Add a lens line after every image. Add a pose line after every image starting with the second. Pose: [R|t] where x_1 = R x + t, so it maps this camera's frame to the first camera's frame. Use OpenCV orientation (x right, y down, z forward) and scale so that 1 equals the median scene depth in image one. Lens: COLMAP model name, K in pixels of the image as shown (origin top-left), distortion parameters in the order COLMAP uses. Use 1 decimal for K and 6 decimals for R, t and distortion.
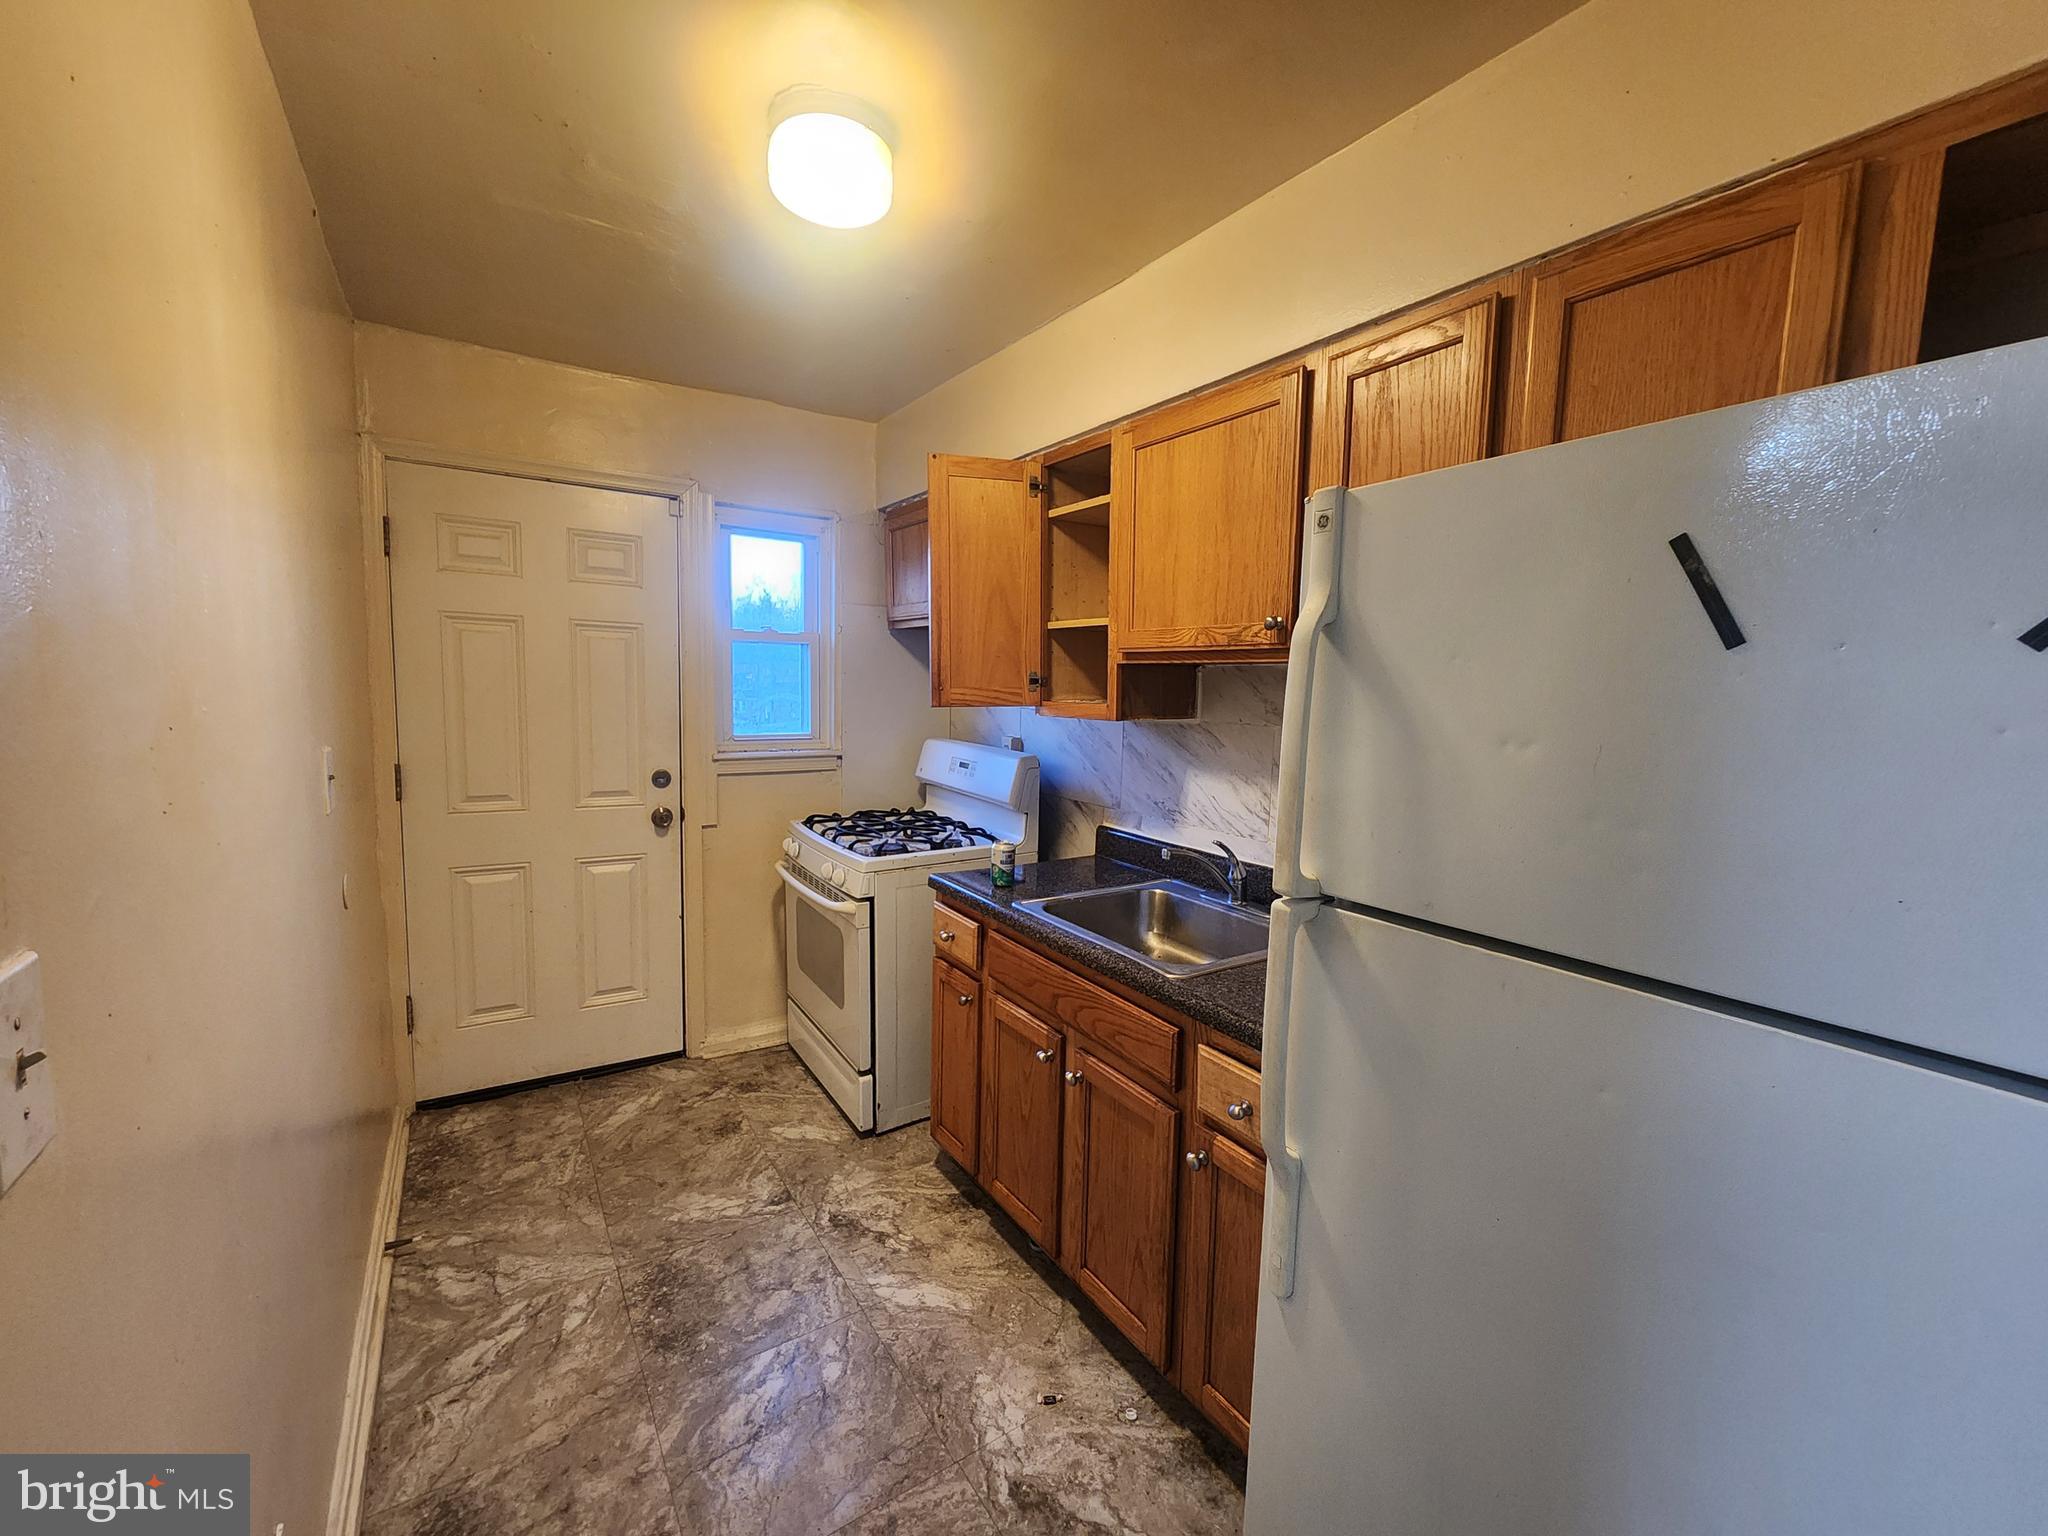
lens RADIAL K [[834.2, 0, 1042.2], [0, 834.2, 760.9], [0, 0, 1]] dist [0.000652, -0.001124]
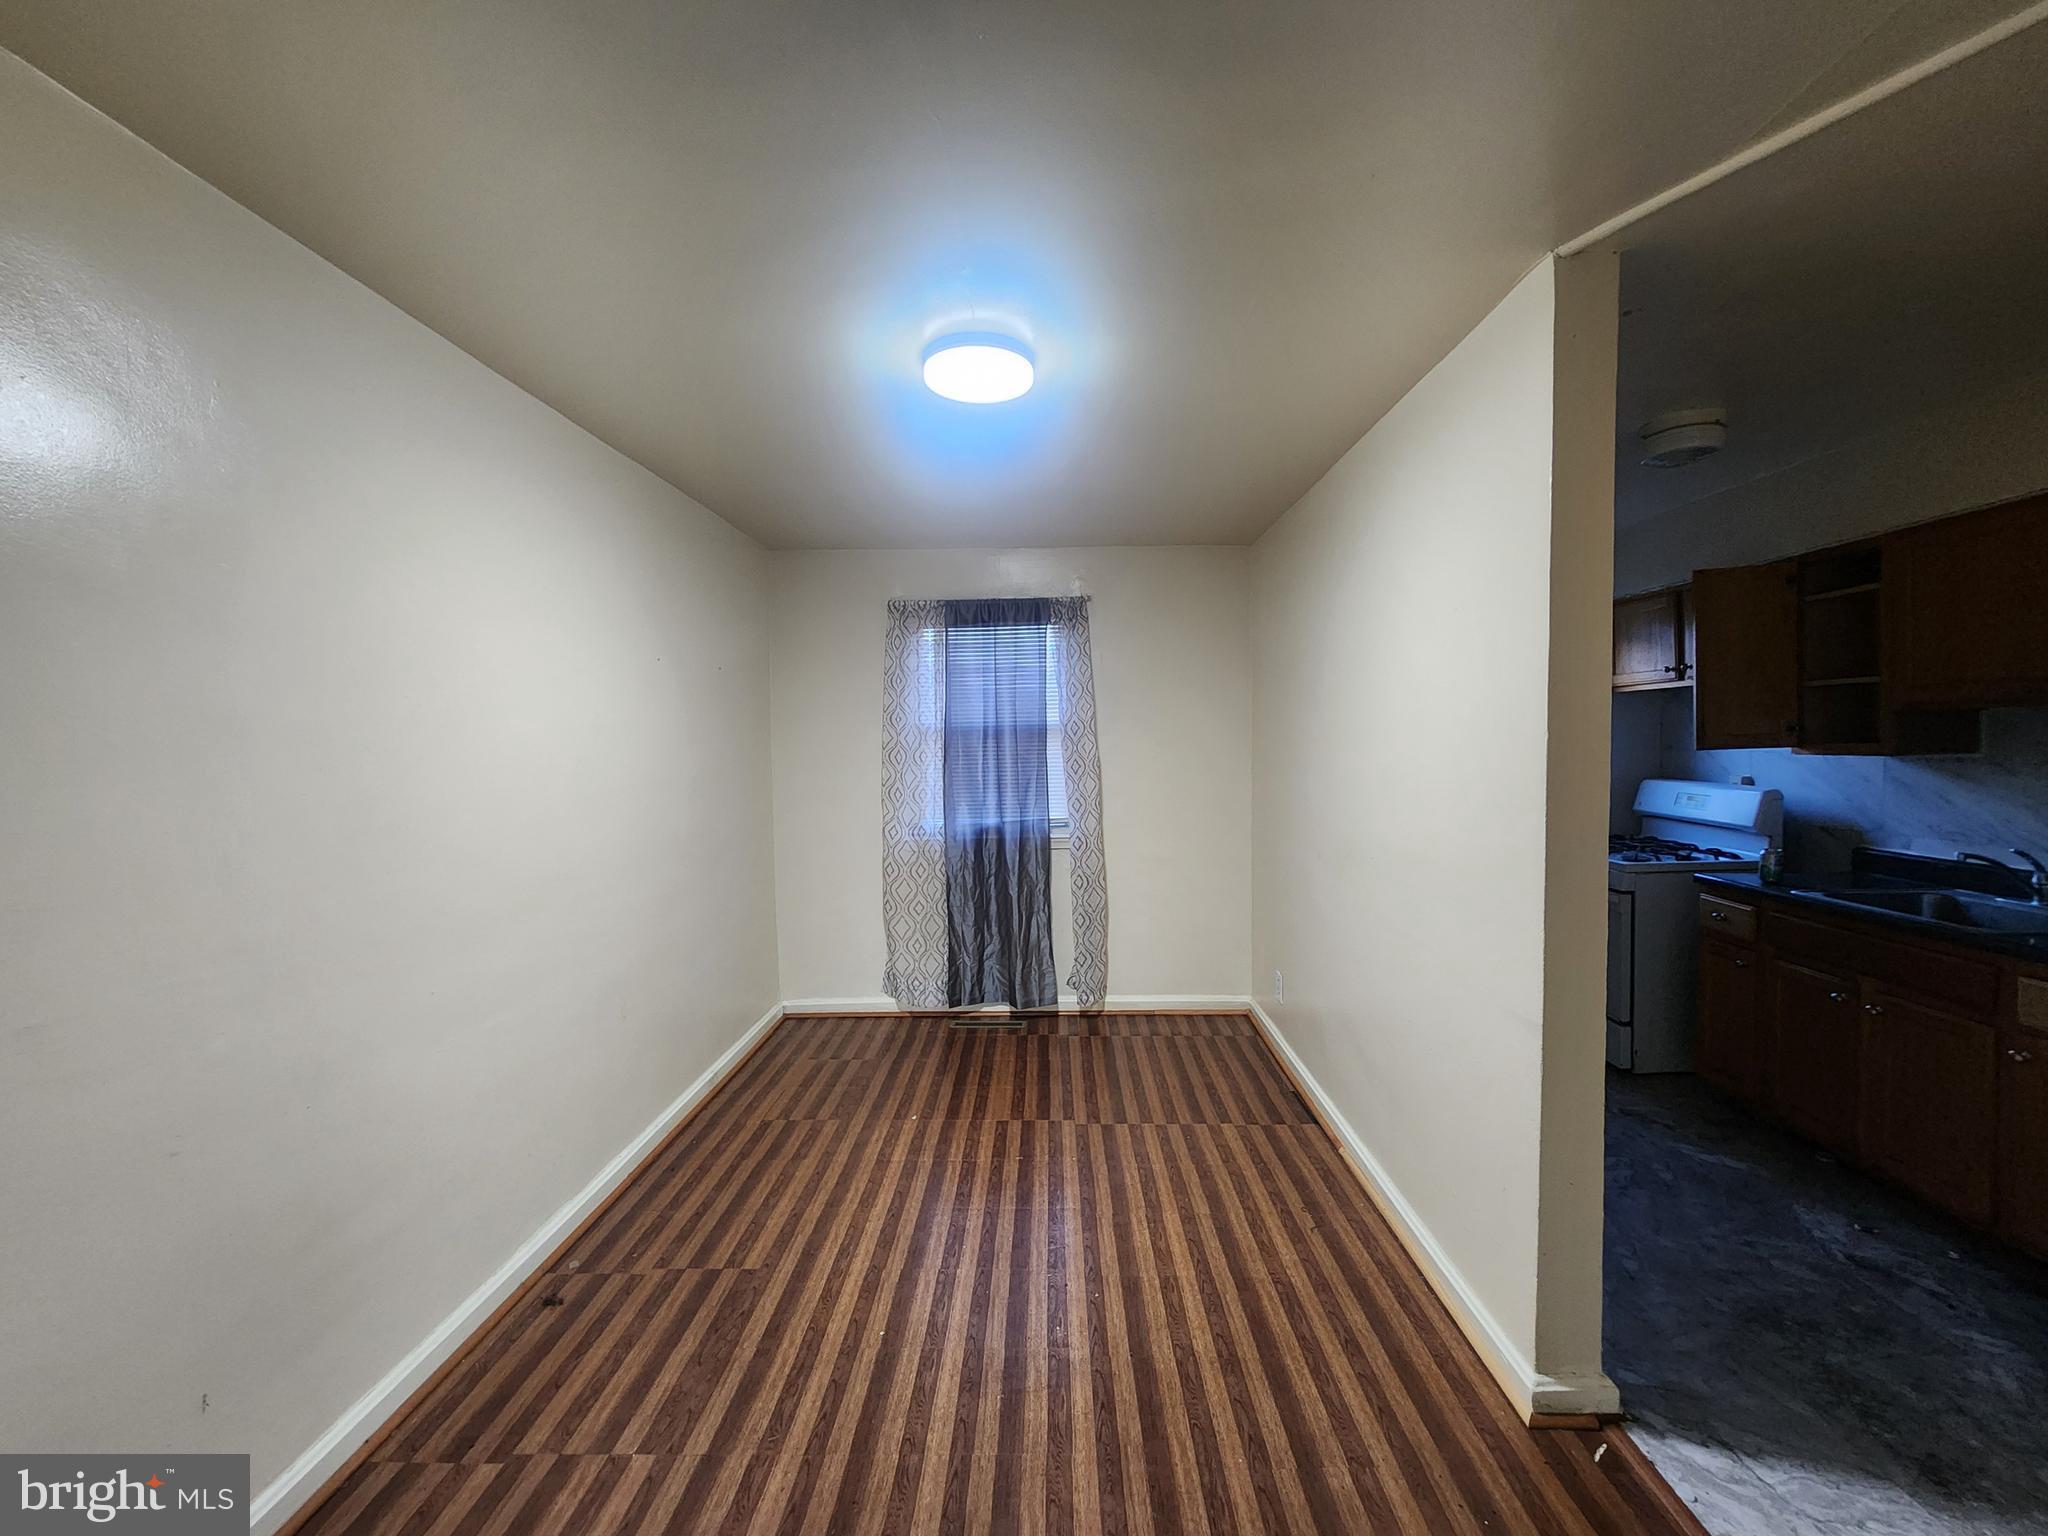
lens RADIAL K [[834.2, 0, 1032.7], [0, 834.2, 767.5], [0, 0, 1]] dist [0.000652, -0.001124]
pose [[0.815327, -0.013885, -0.578834, -0.273204], [-0.023527, 0.998092, -0.057082, 0.079968], [0.578522, 0.060159, 0.813445, -0.887175]]
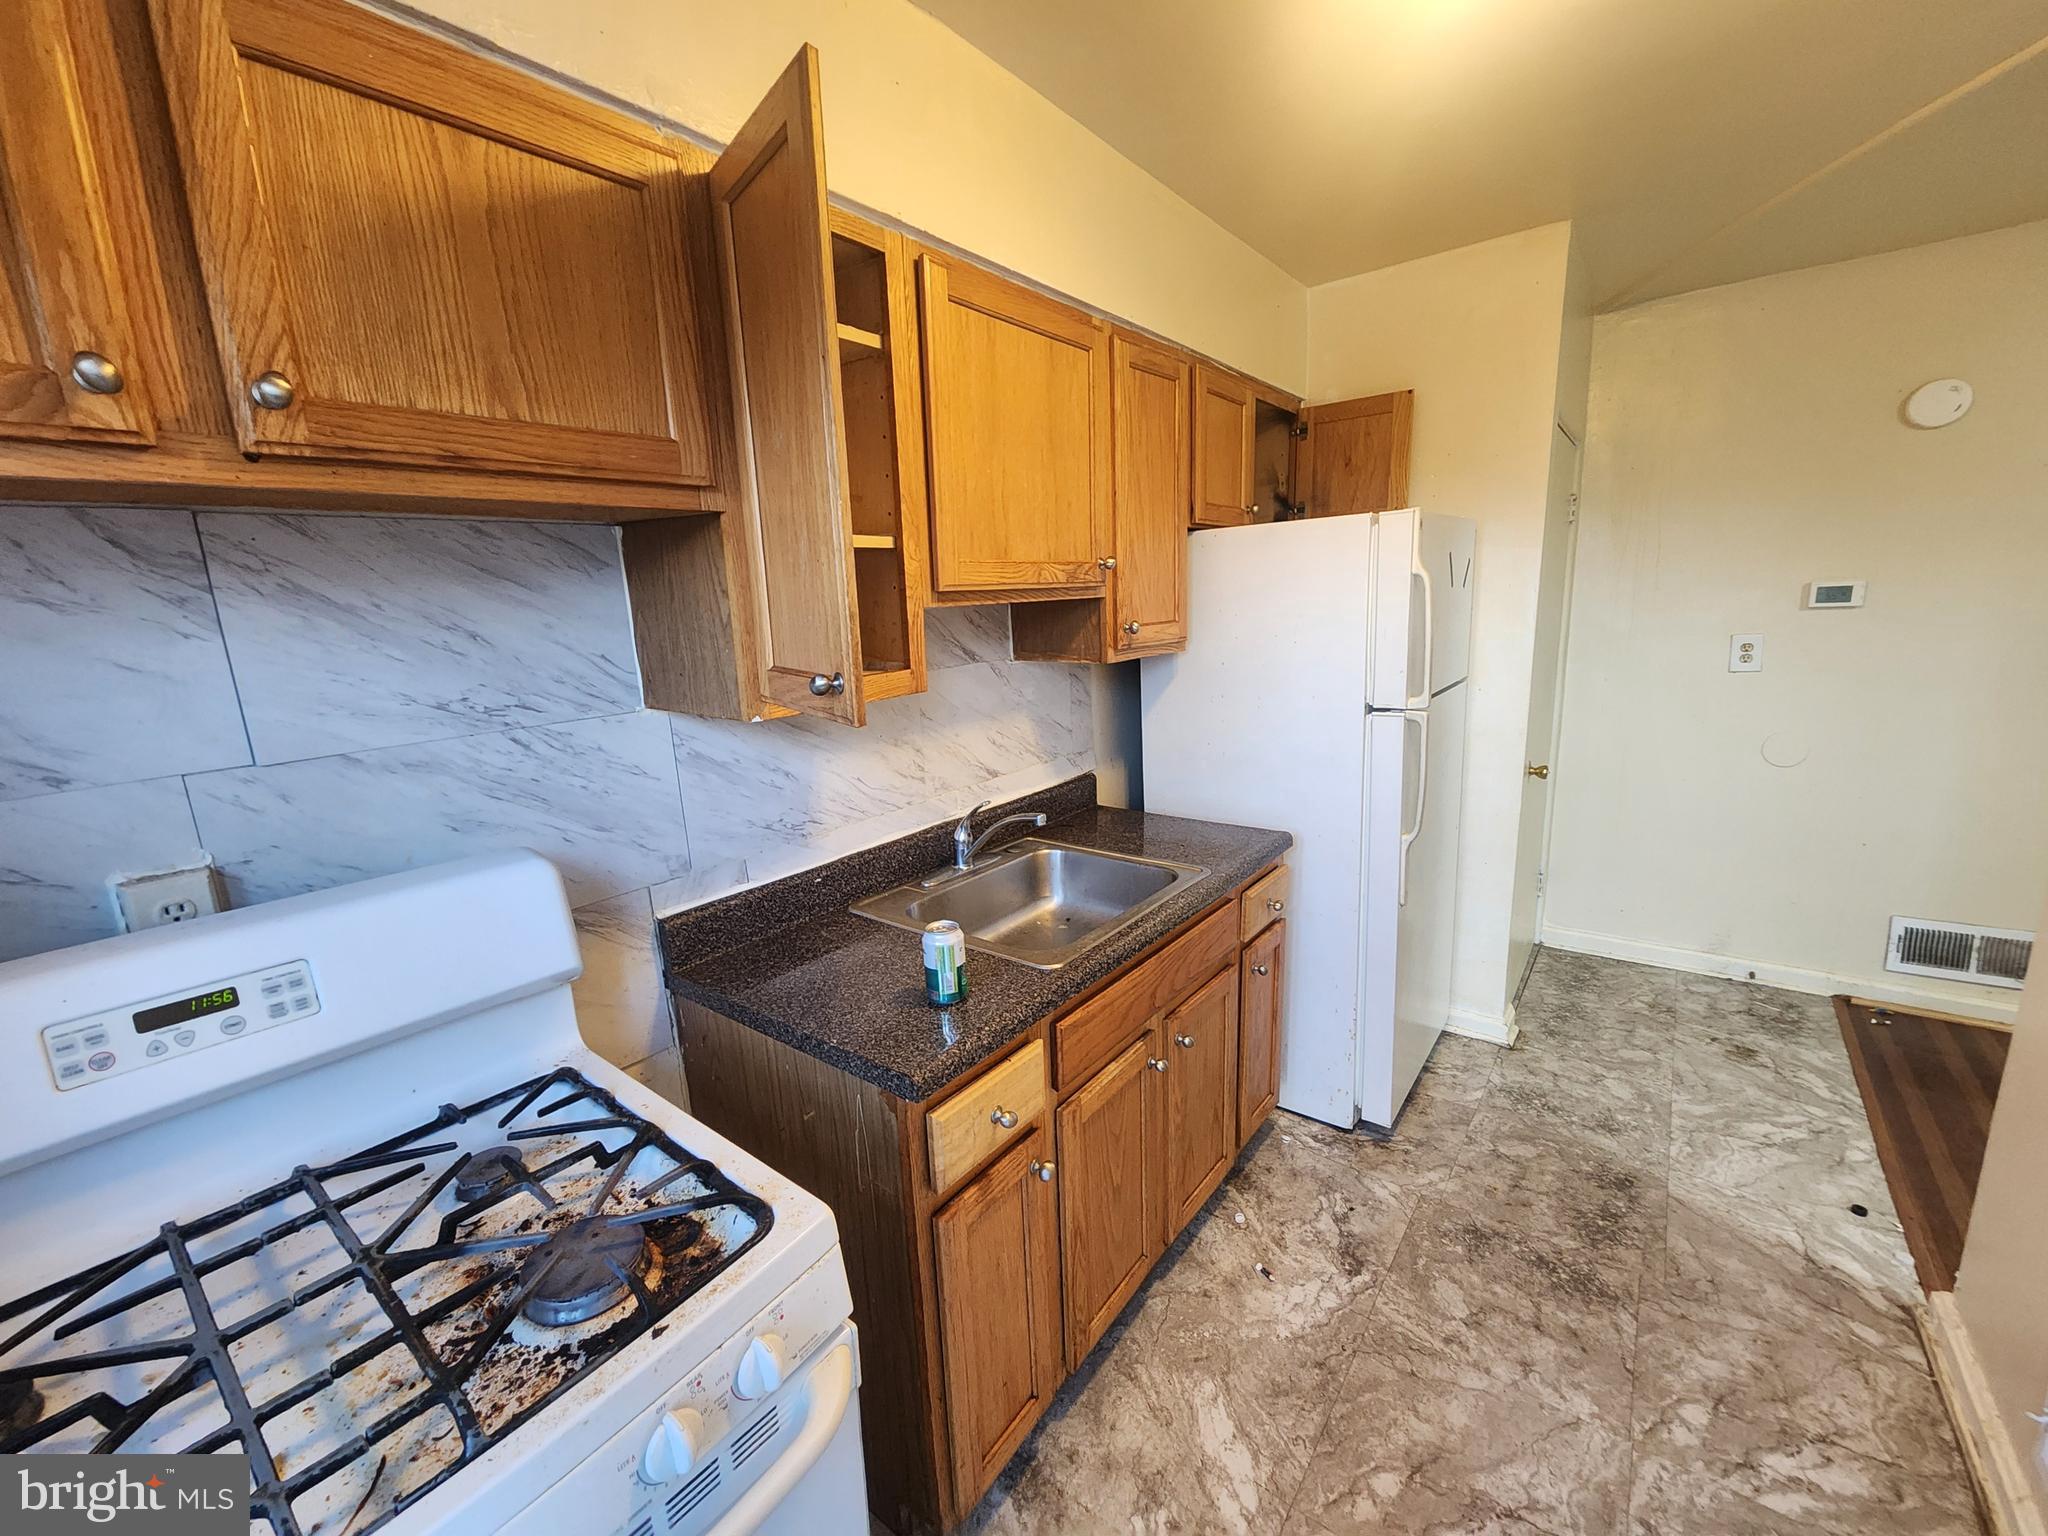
lens RADIAL K [[834.2, 0, 1038.4], [0, 834.2, 770.3], [0, 0, 1]] dist [0.000652, -0.001124]
pose [[-0.322296, -0.204155, 0.924363, -0.667224], [0.124947, 0.958750, 0.255315, -0.167507], [-0.938357, 0.197783, -0.283492, 1.250442]]
